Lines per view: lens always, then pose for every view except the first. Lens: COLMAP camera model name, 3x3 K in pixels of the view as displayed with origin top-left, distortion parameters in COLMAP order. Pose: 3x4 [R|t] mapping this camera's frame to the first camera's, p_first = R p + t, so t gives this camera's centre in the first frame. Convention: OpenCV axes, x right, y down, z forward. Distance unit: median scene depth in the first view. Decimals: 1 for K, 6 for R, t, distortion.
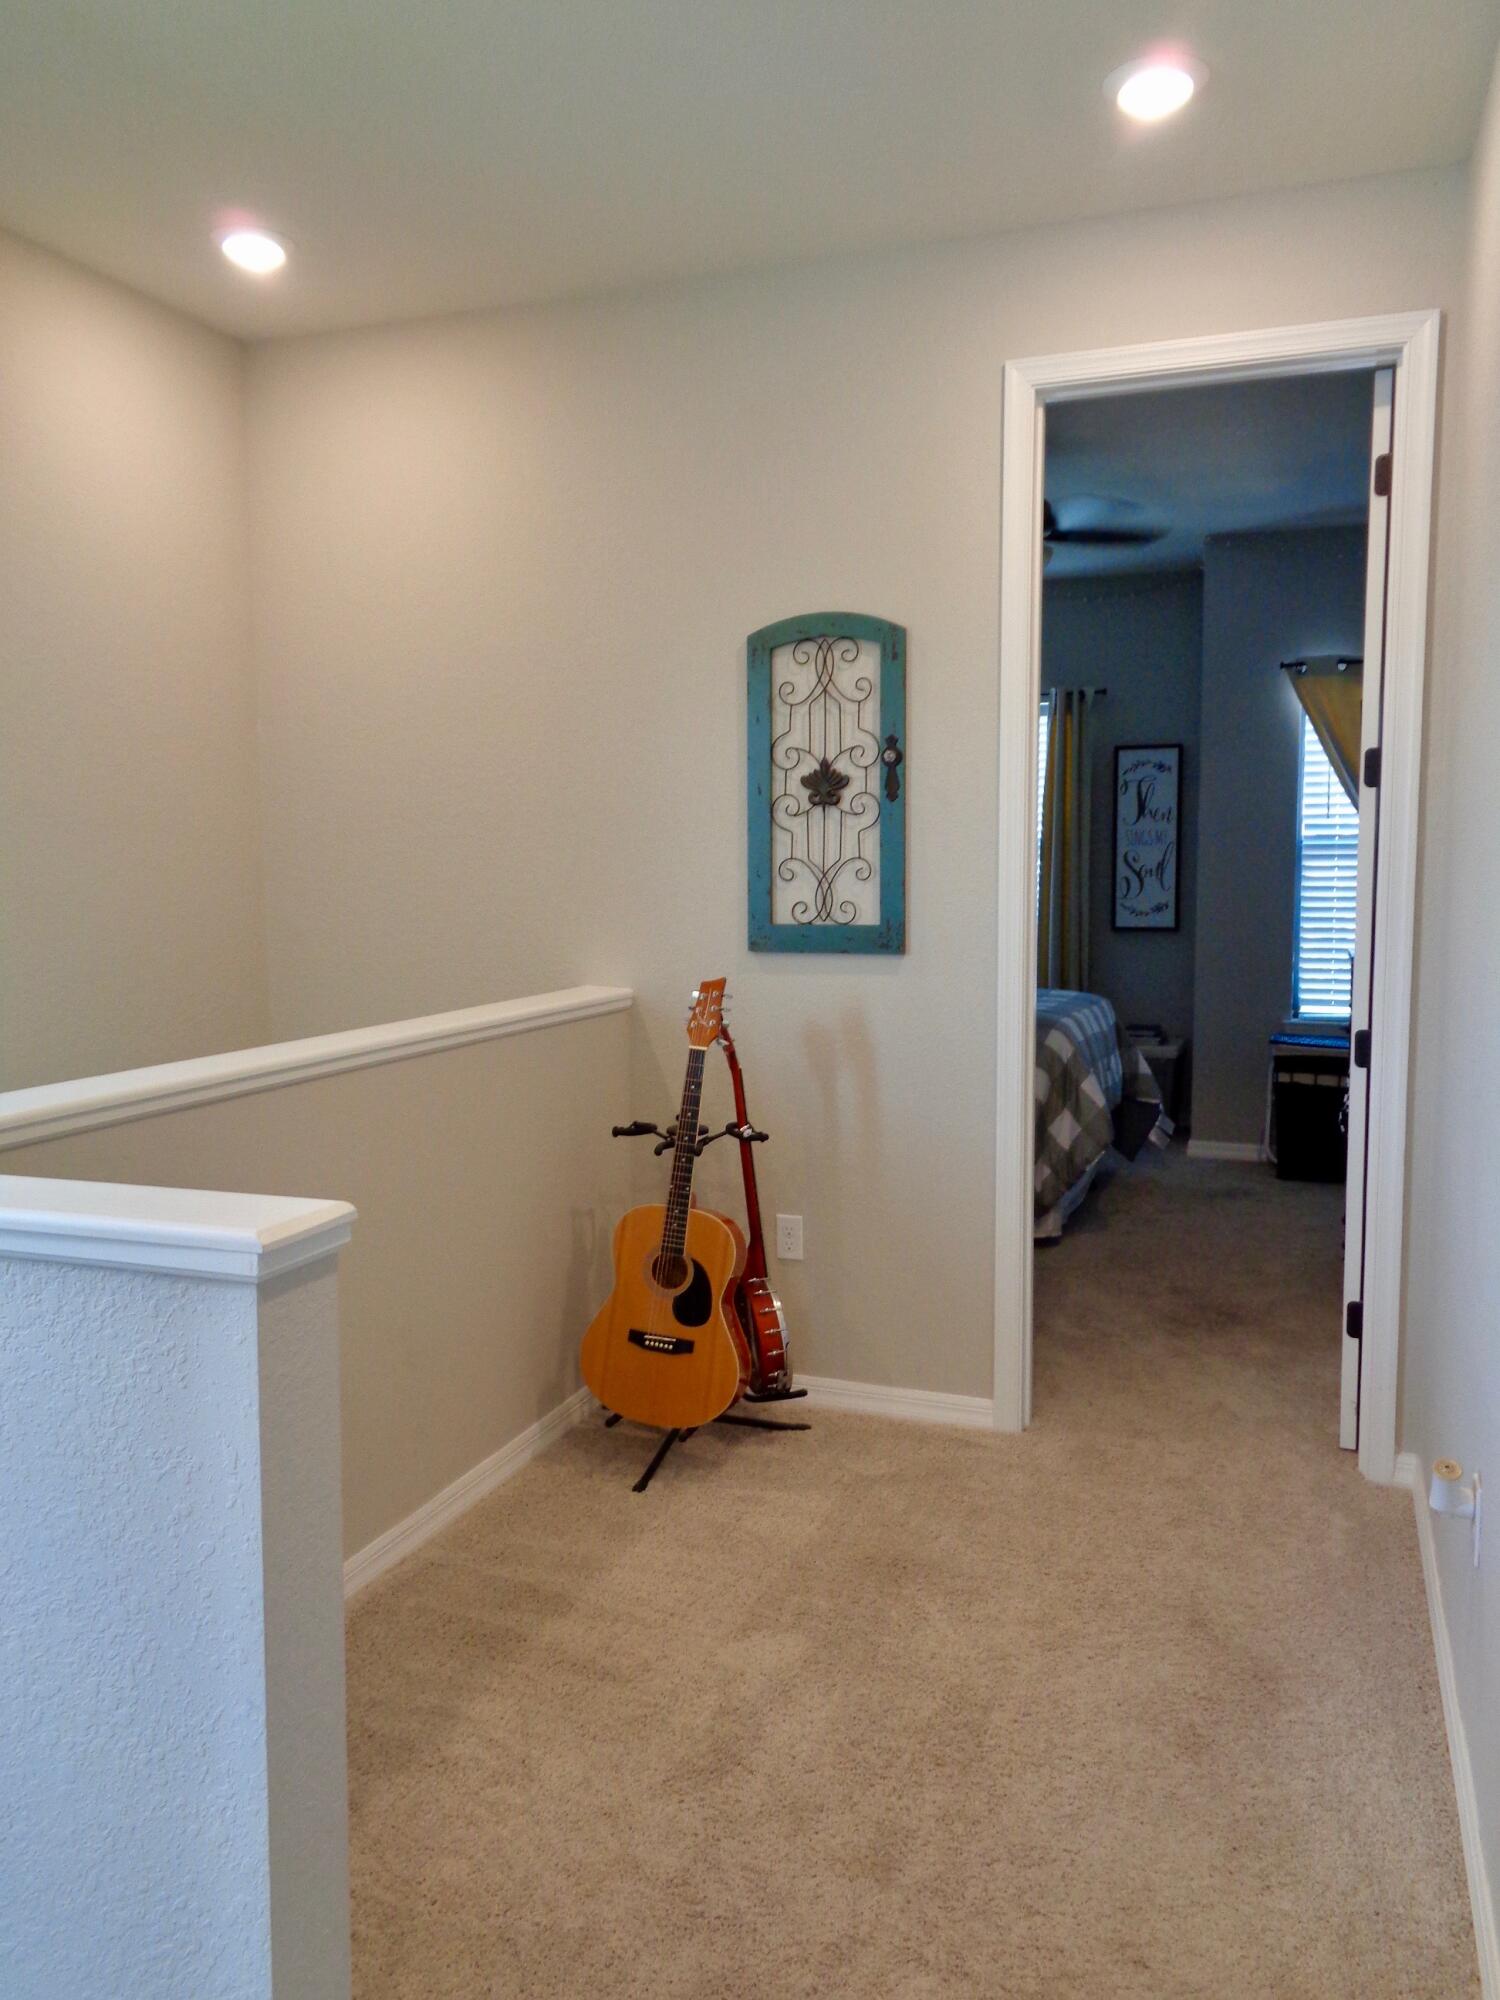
lens RADIAL K [[1495.2, 0, 745.1], [0, 1495.2, 996.3], [0, 0, 1]] dist [-0.013355, 0.019538]
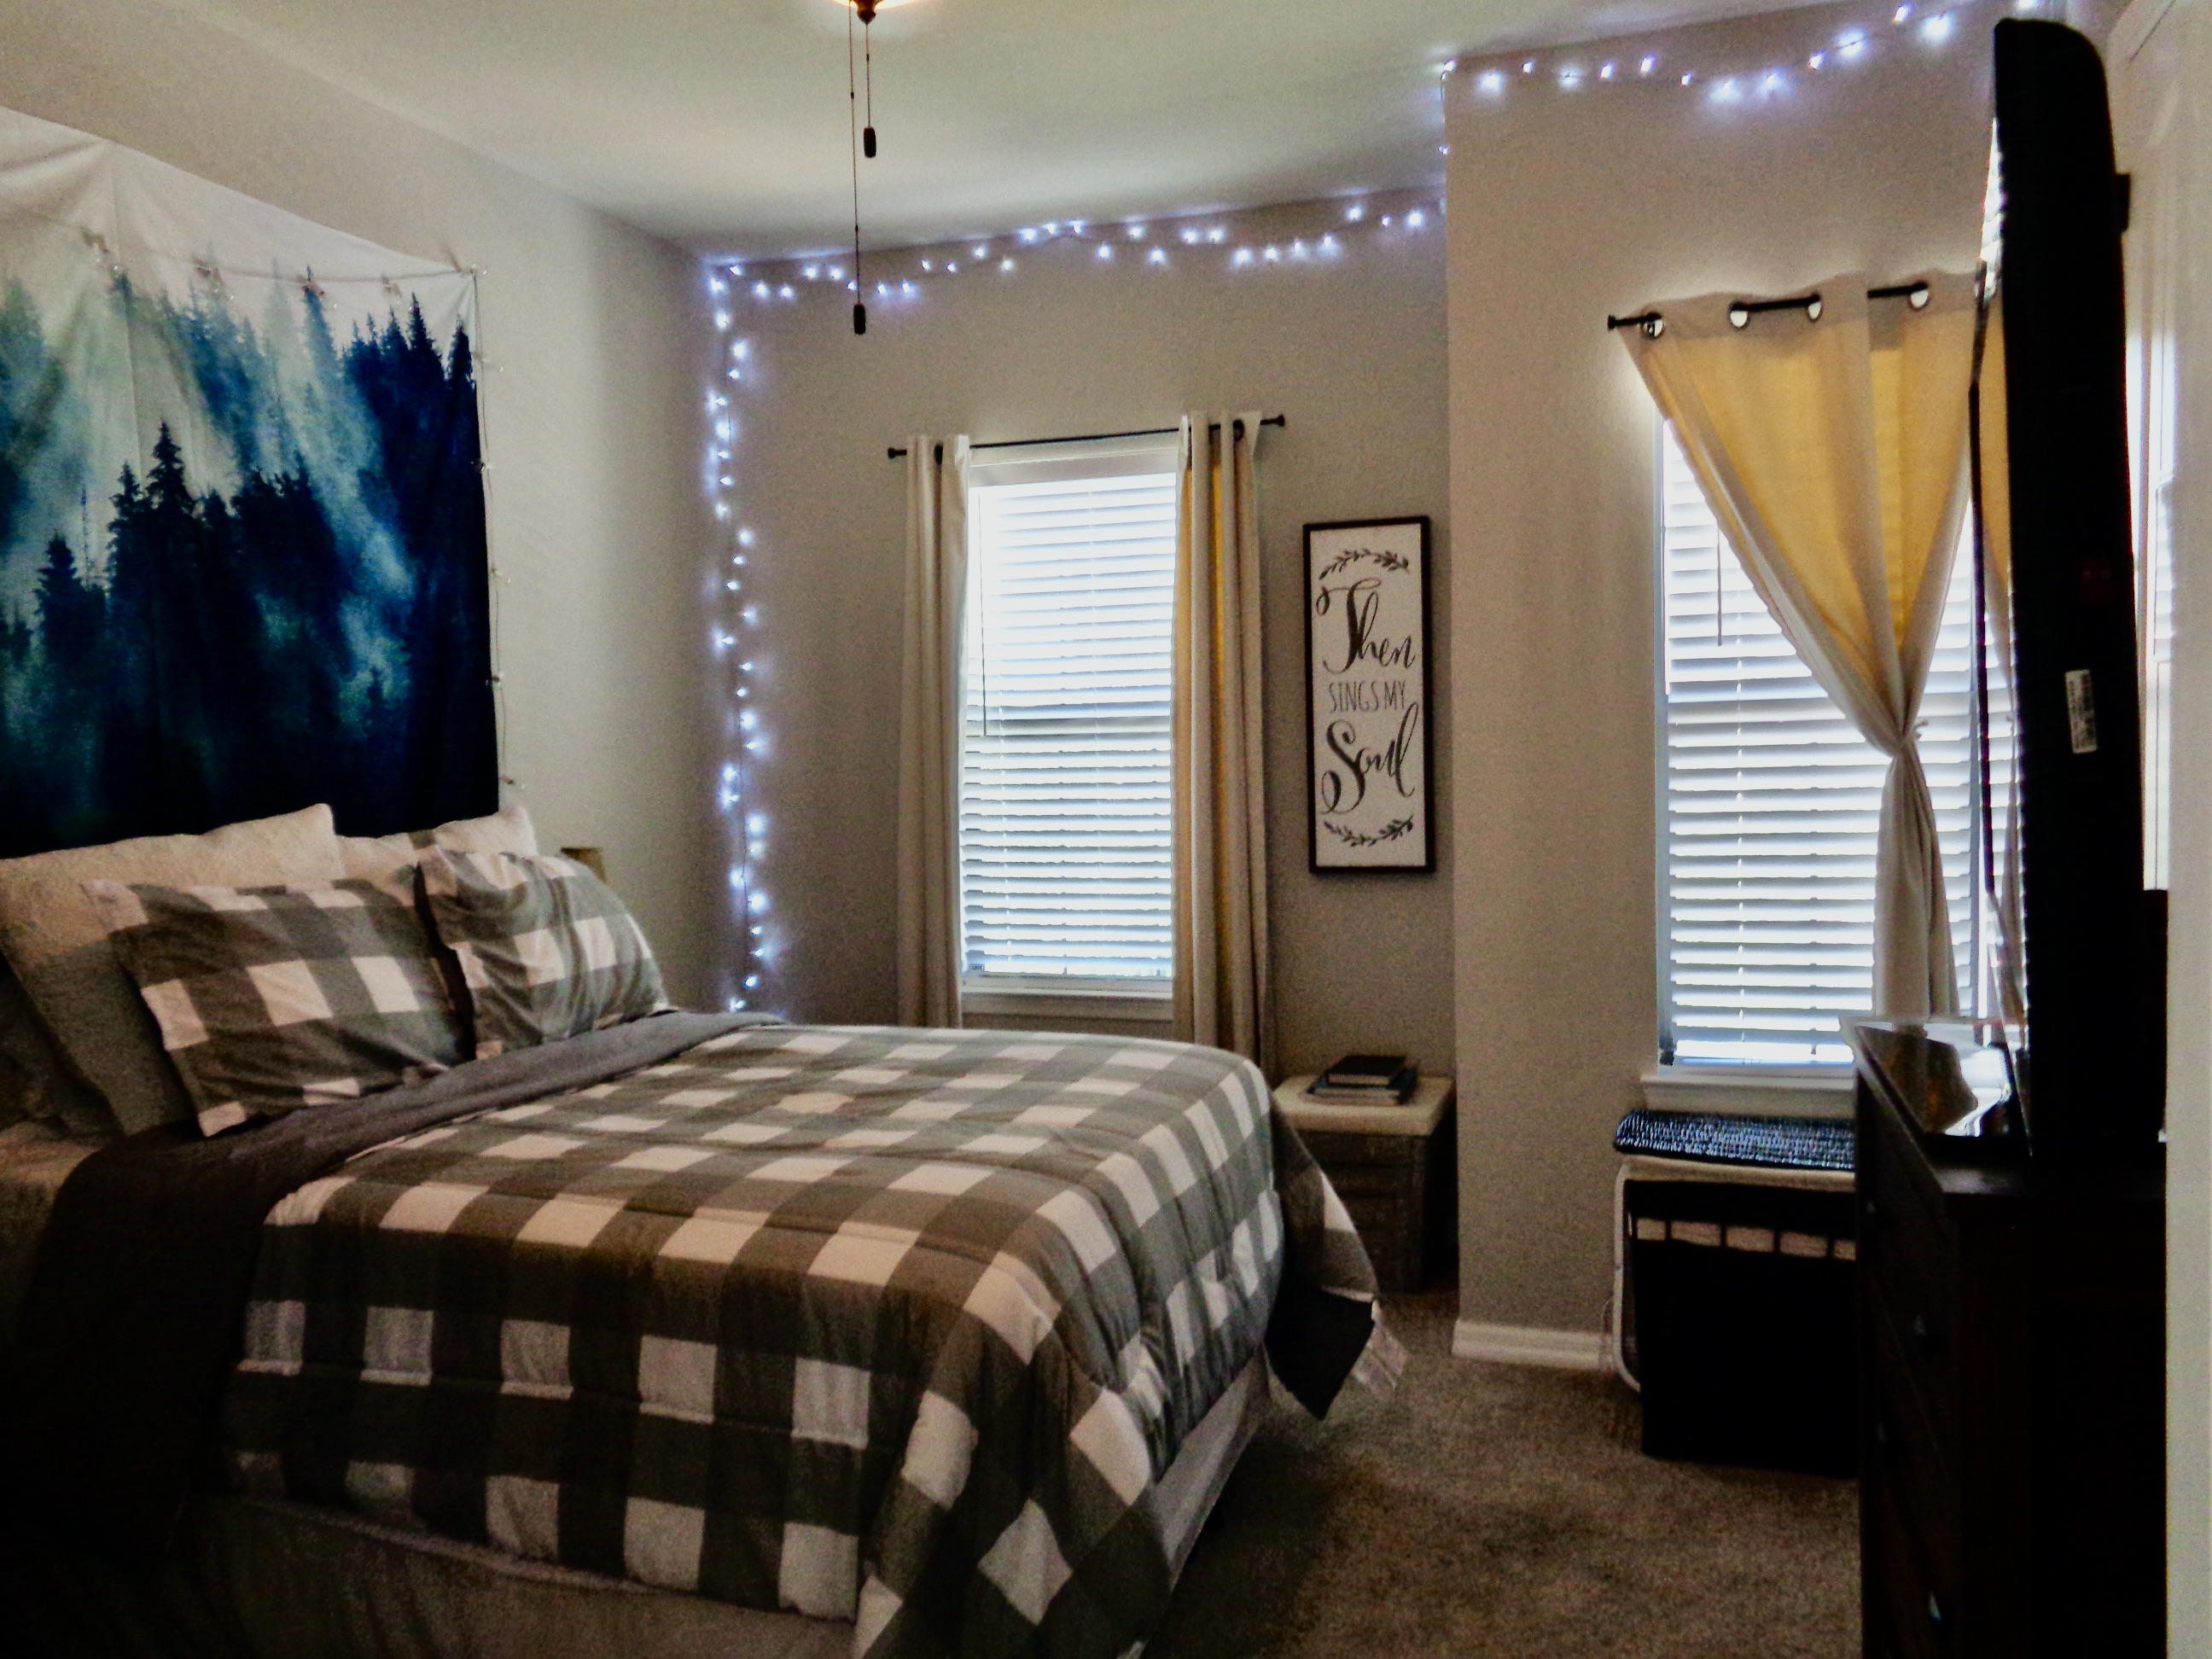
lens RADIAL K [[1653.7, 0, 1110.8], [0, 1653.7, 827.2], [0, 0, 1]] dist [-0.013355, 0.019538]
pose [[0.998453, -0.024272, 0.050019, 0.149152], [0.026064, 0.999030, -0.035499, -0.042041], [-0.049109, 0.036748, 0.998117, 0.428582]]
